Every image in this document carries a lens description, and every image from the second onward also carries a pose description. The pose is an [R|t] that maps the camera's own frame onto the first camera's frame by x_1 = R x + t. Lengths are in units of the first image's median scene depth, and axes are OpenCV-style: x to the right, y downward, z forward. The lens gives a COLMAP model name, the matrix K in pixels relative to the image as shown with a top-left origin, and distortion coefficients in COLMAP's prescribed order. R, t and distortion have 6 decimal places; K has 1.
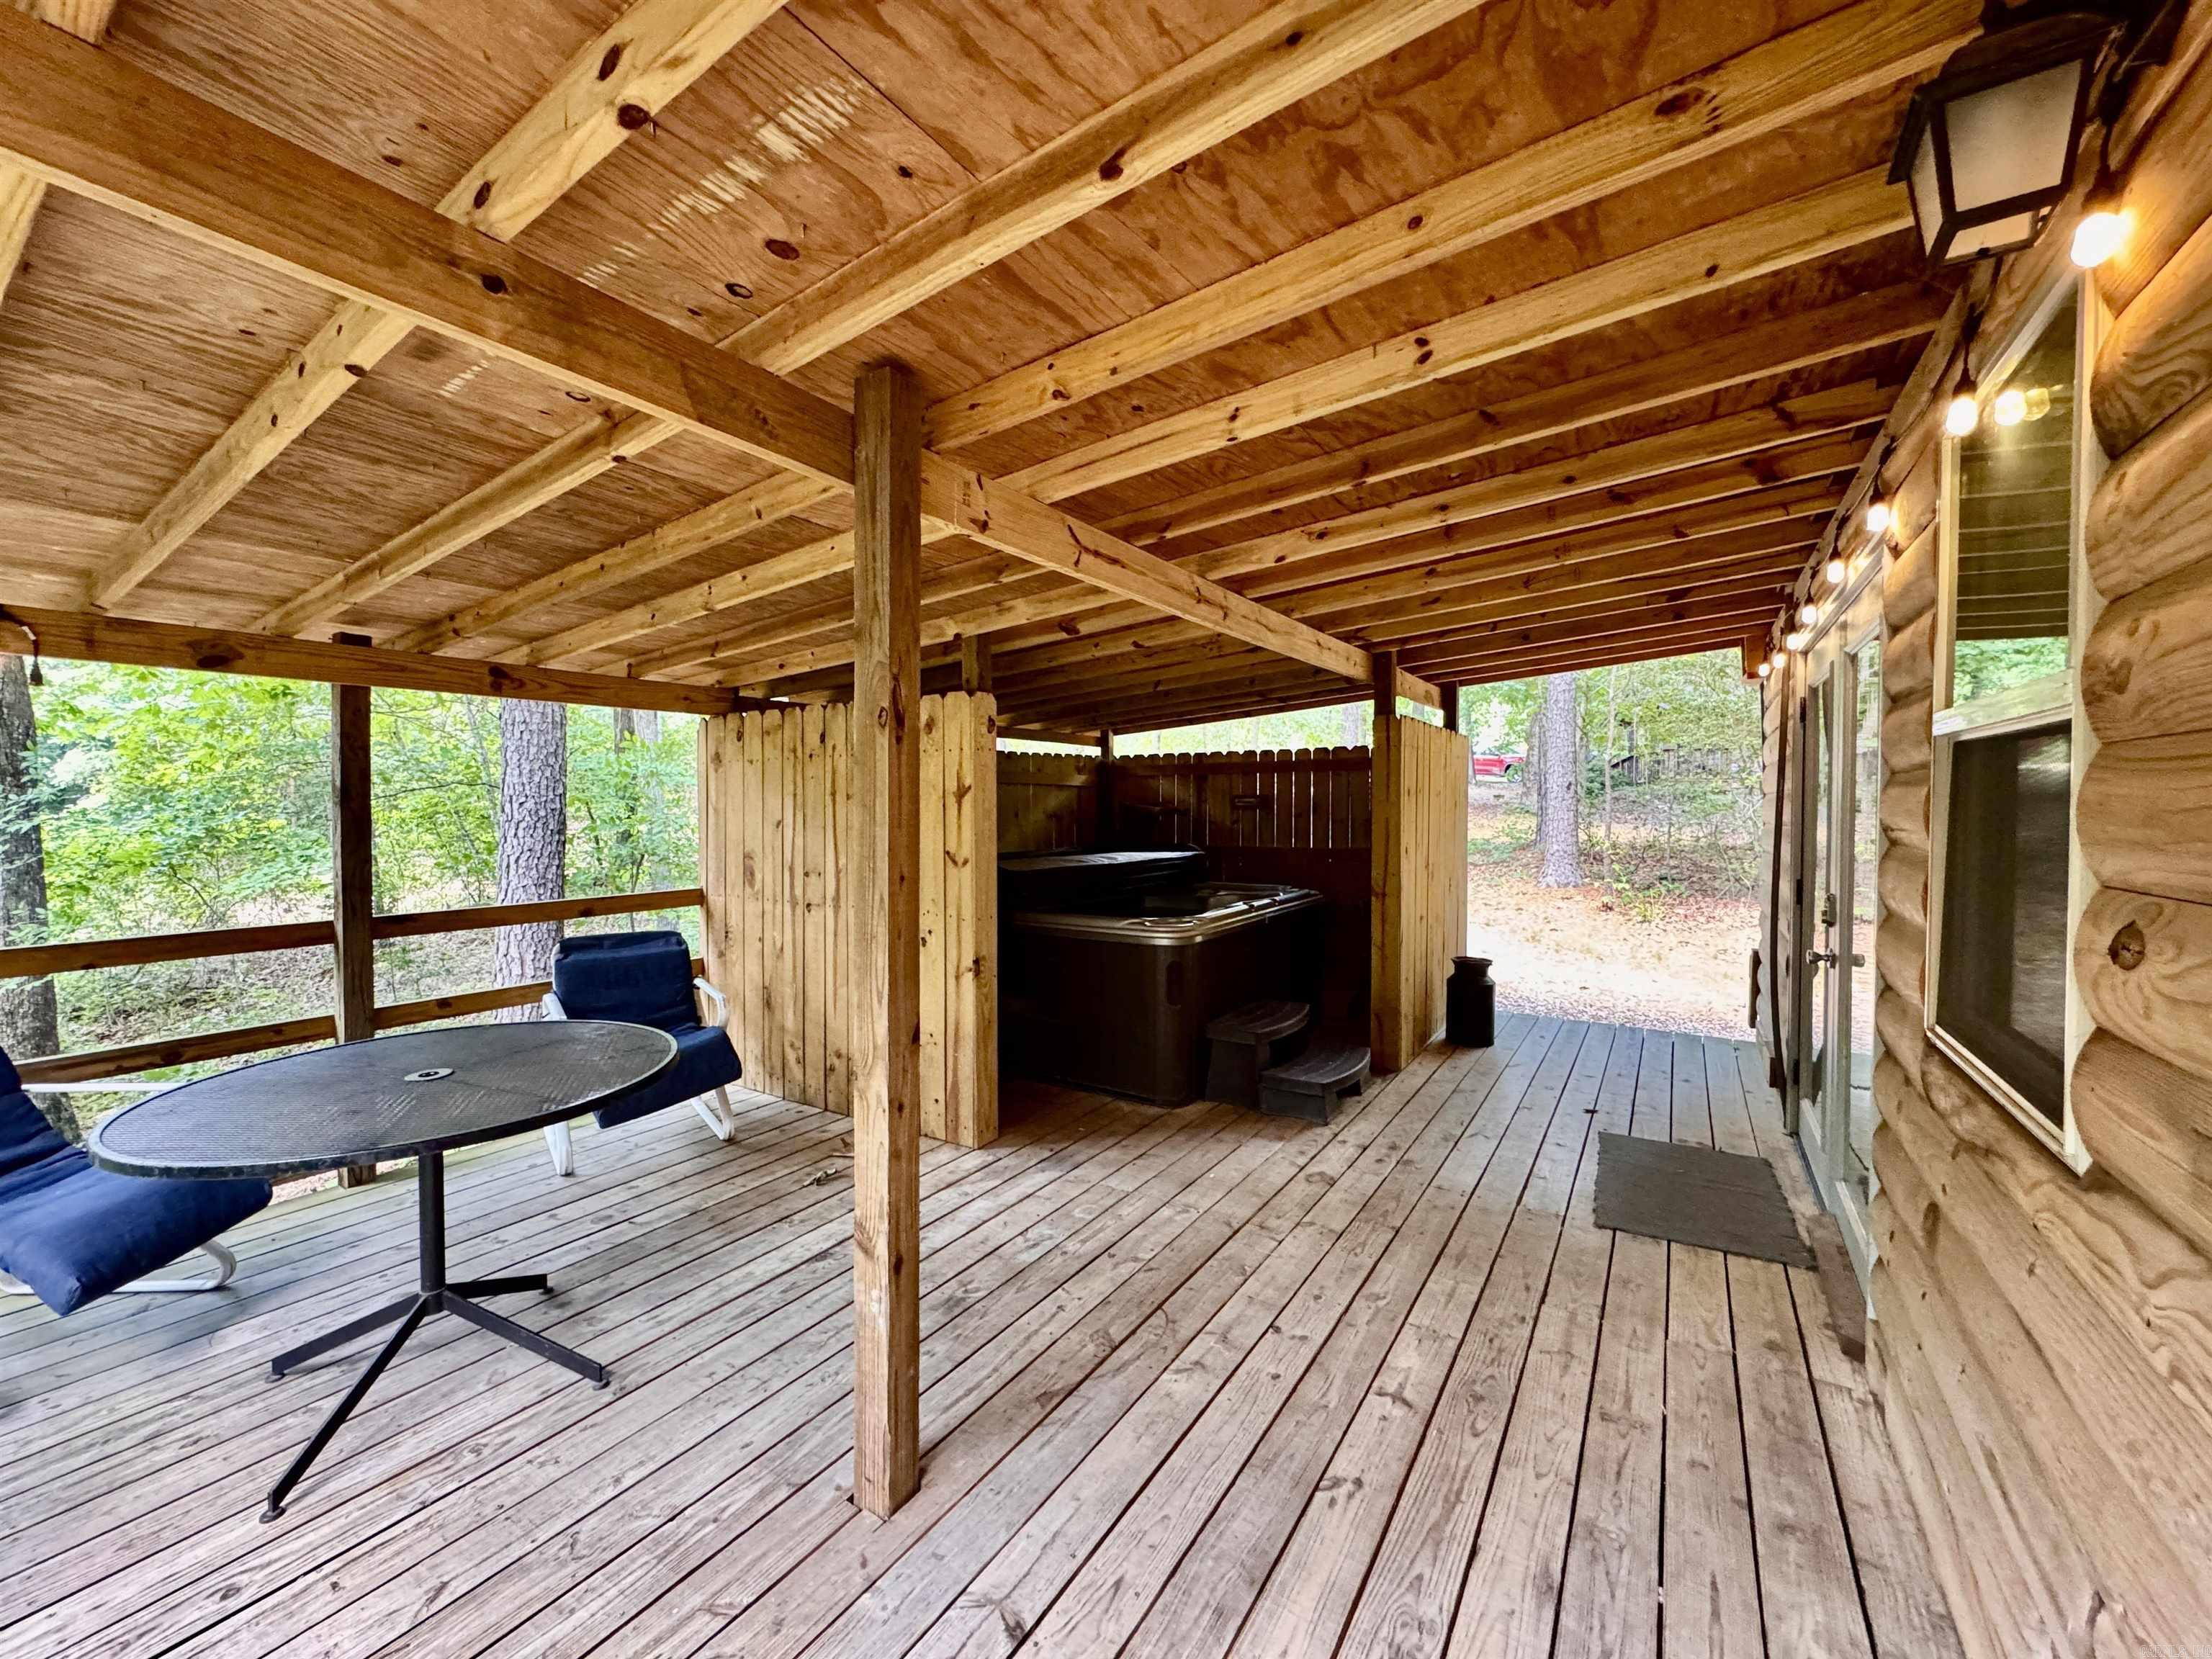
lens RADIAL K [[882.3, 0, 1105.7], [0, 882.3, 824.0], [0, 0, 1]] dist [-0.002694, -0.000085]
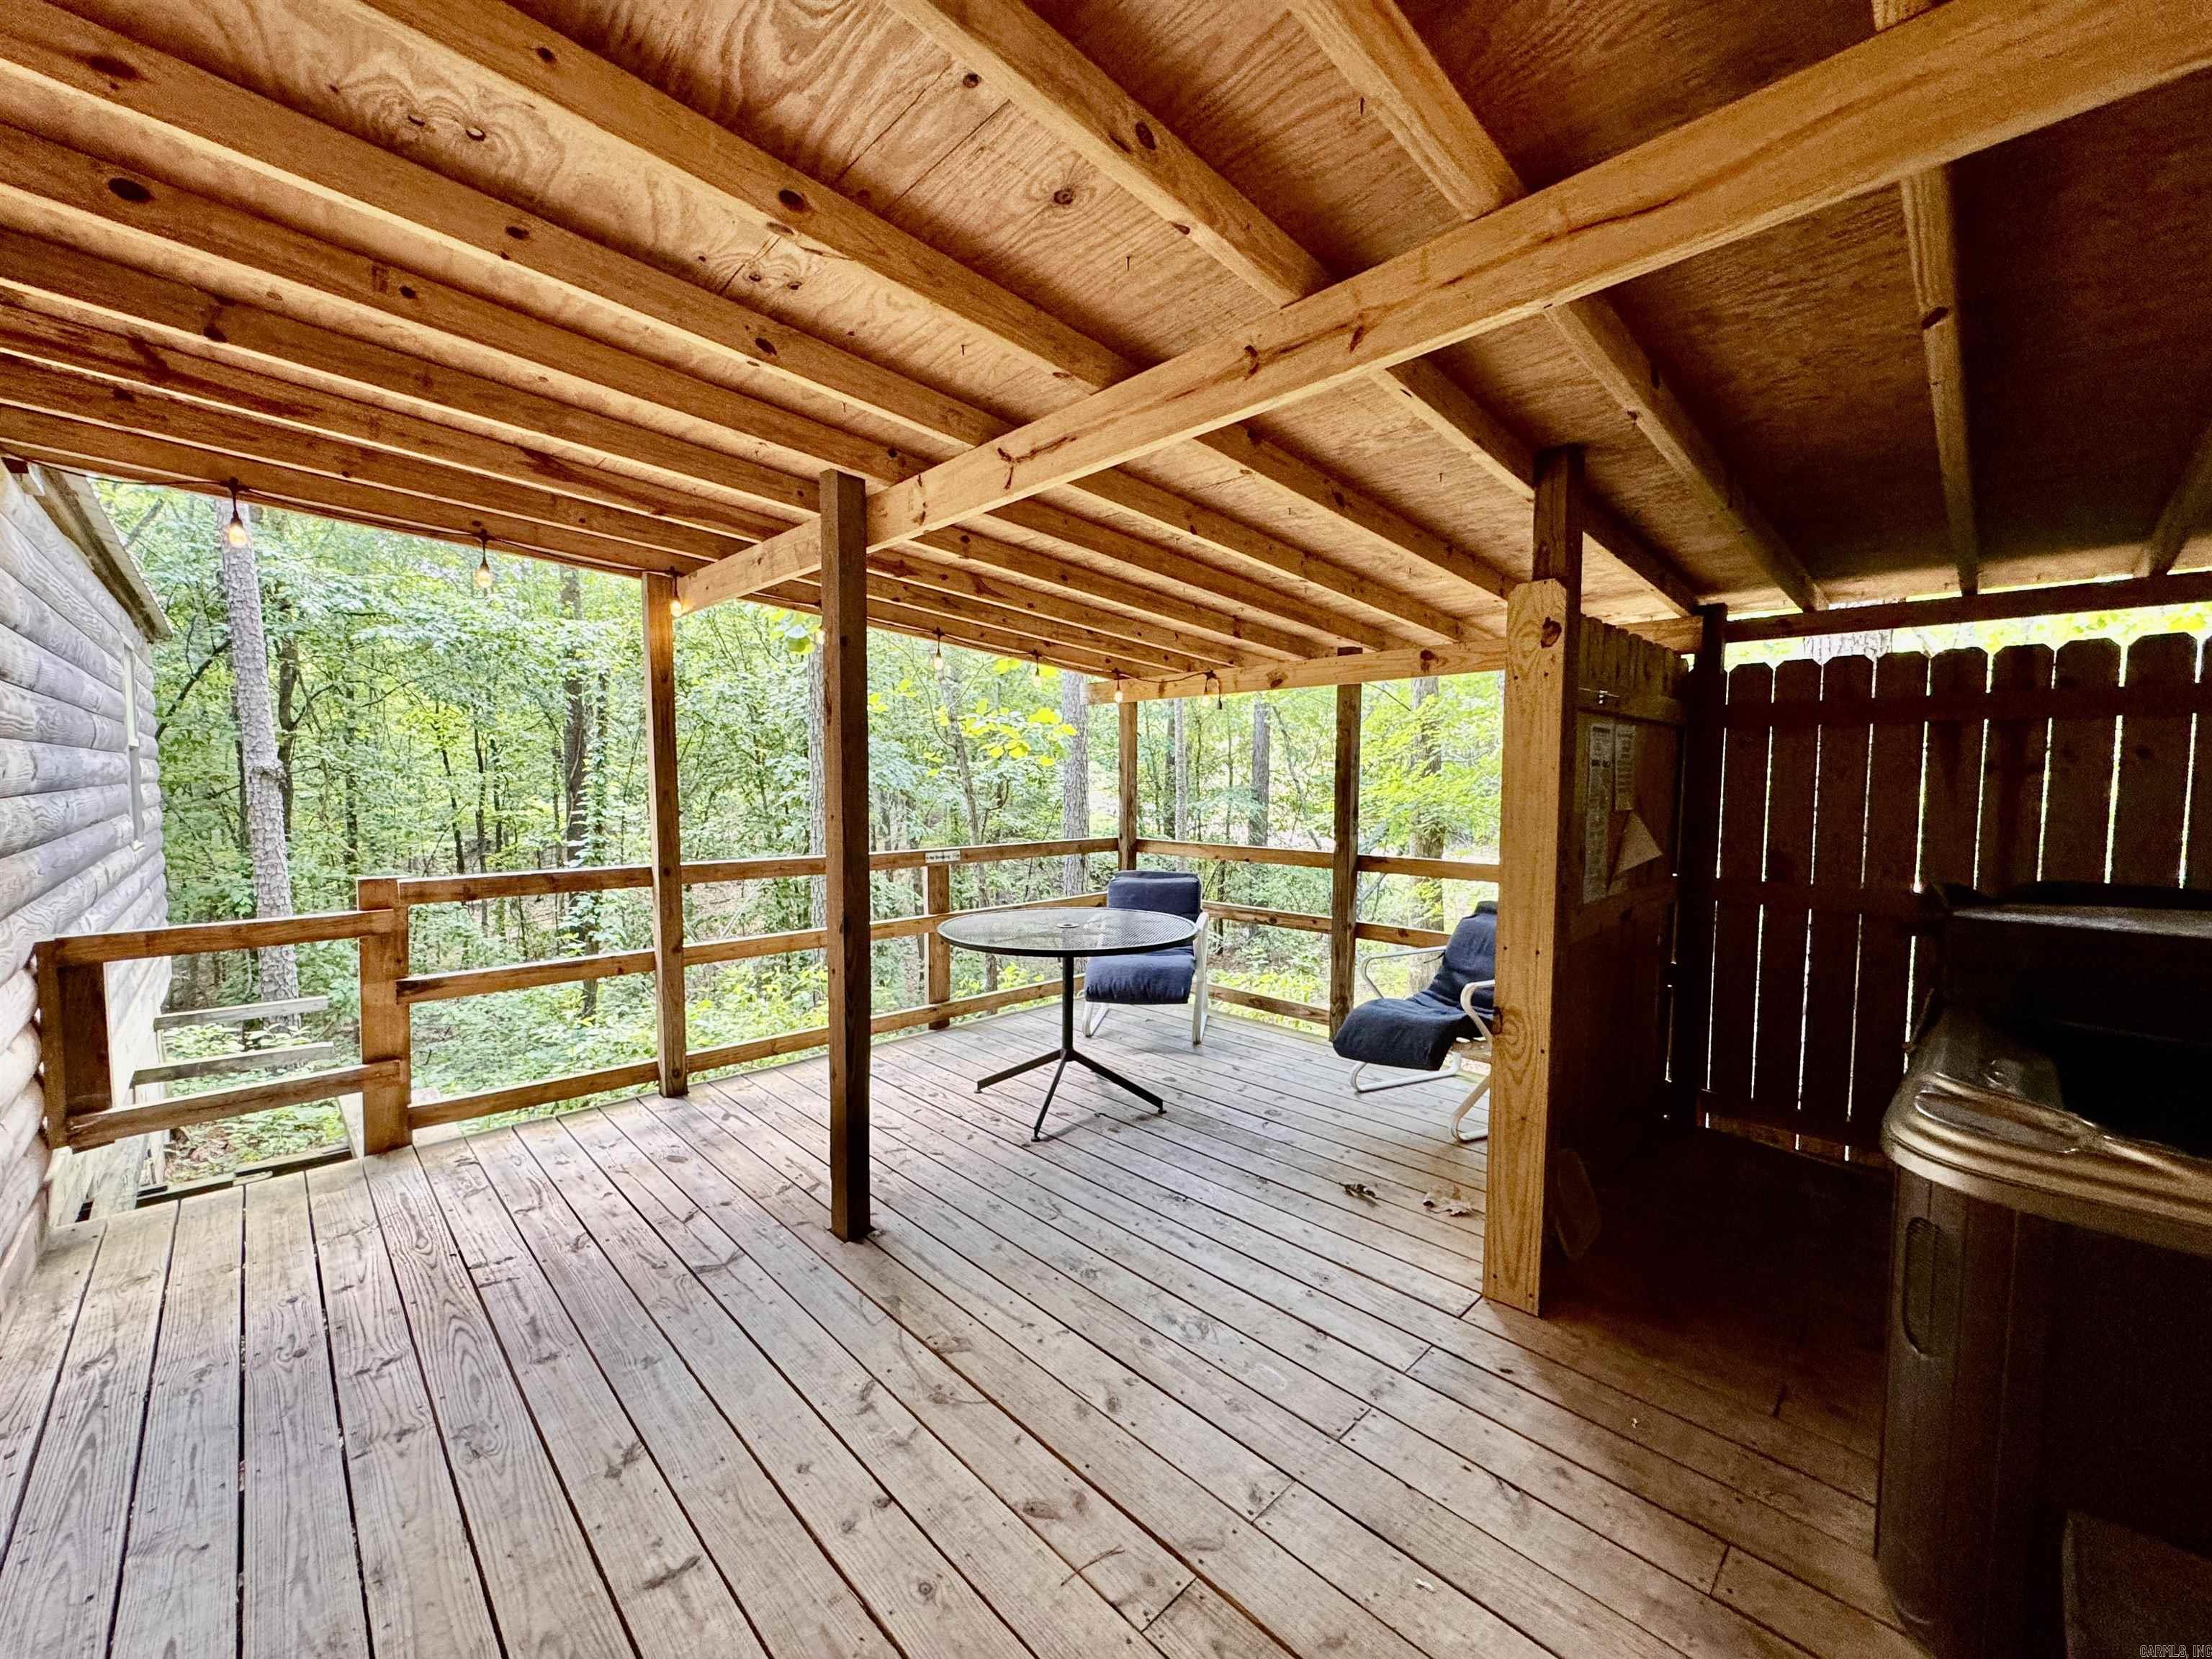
lens RADIAL K [[882.3, 0, 1105.6], [0, 882.3, 830.5], [0, 0, 1]] dist [-0.002694, -0.000085]
pose [[-0.225384, 0.060931, -0.972363, 0.736738], [-0.020643, 0.997520, 0.067293, -0.018776], [0.974051, 0.035239, -0.223567, 1.193013]]
